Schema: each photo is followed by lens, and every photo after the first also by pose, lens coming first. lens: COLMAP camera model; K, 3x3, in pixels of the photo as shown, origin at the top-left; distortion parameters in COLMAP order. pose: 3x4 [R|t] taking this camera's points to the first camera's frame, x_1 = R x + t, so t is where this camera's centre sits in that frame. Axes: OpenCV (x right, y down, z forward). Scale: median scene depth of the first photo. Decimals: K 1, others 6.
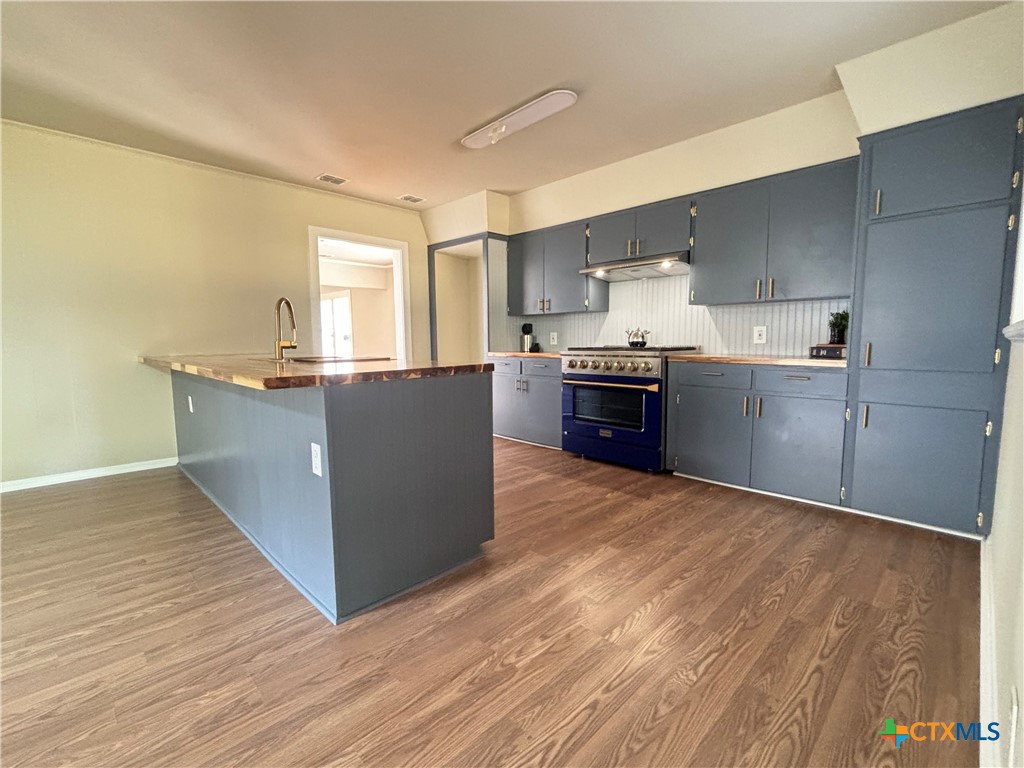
lens RADIAL K [[459.7, 0, 508.3], [0, 459.7, 386.1], [0, 0, 1]] dist [-0.007883, 0.000549]
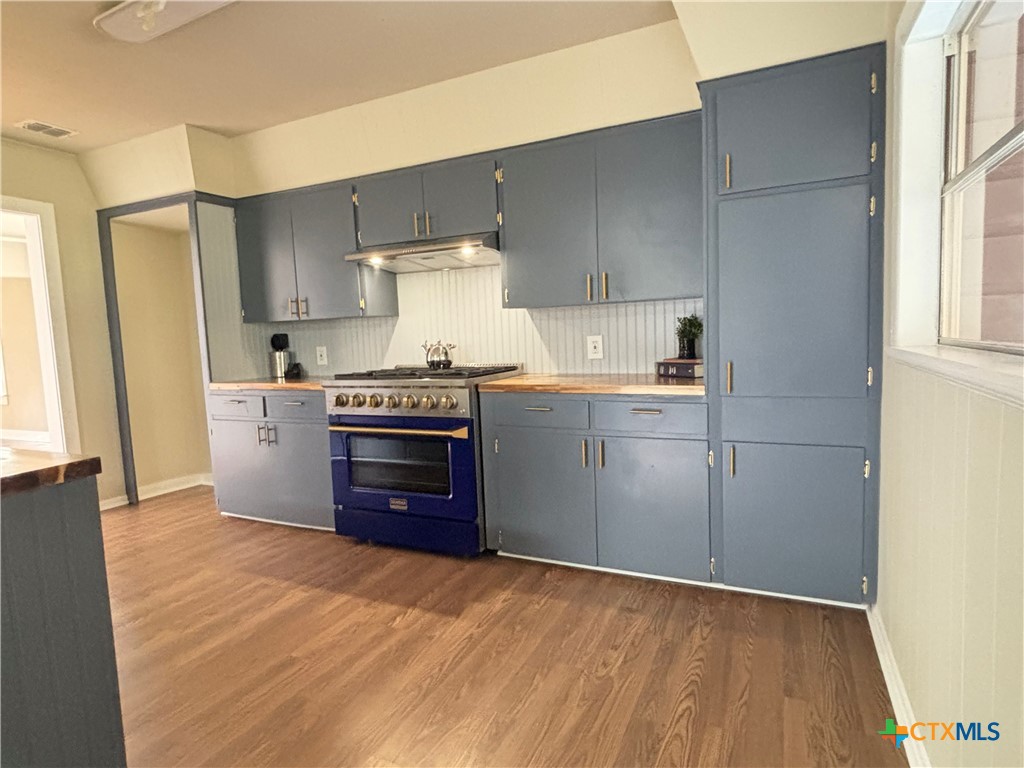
lens RADIAL K [[558.1, 0, 516.8], [0, 558.1, 382.8], [0, 0, 1]] dist [0.004218, -0.011155]
pose [[0.935072, -0.064596, 0.348523, 0.118208], [0.070349, 0.997515, -0.003861, -0.063147], [-0.347408, 0.028129, 0.937292, 0.213094]]
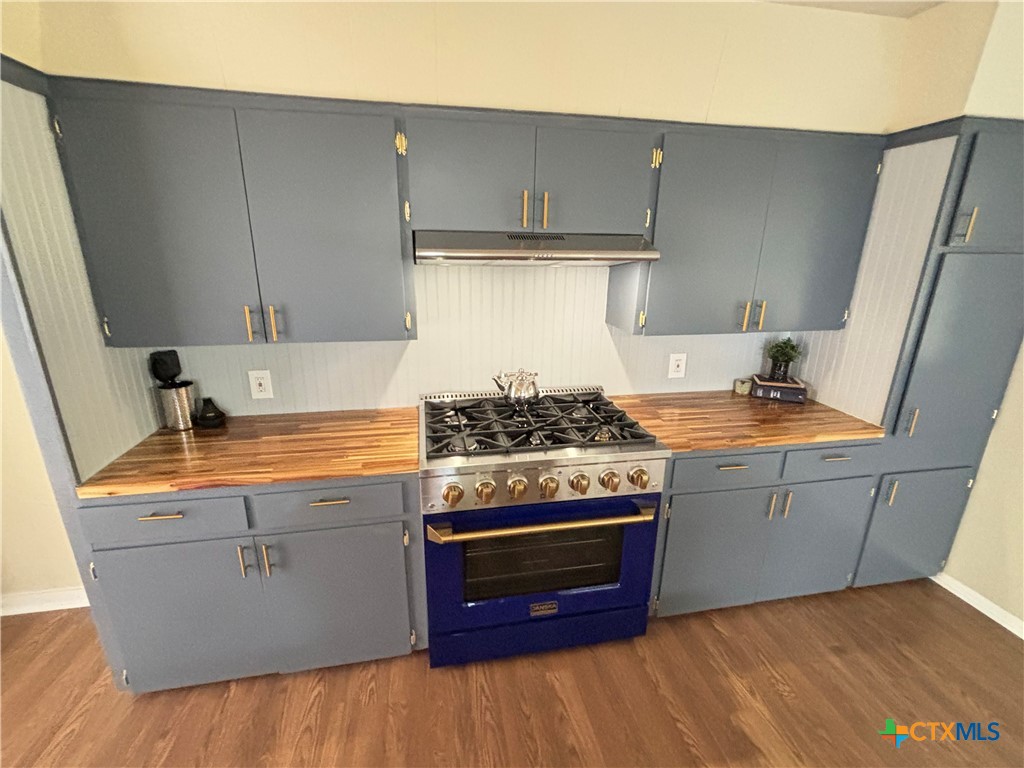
lens RADIAL K [[459.7, 0, 508.6], [0, 459.7, 386.9], [0, 0, 1]] dist [-0.007883, 0.000549]
pose [[0.555079, -0.232994, 0.798499, -0.165281], [0.069576, 0.969609, 0.234557, -0.278620], [-0.828883, -0.074641, 0.554420, 0.882460]]
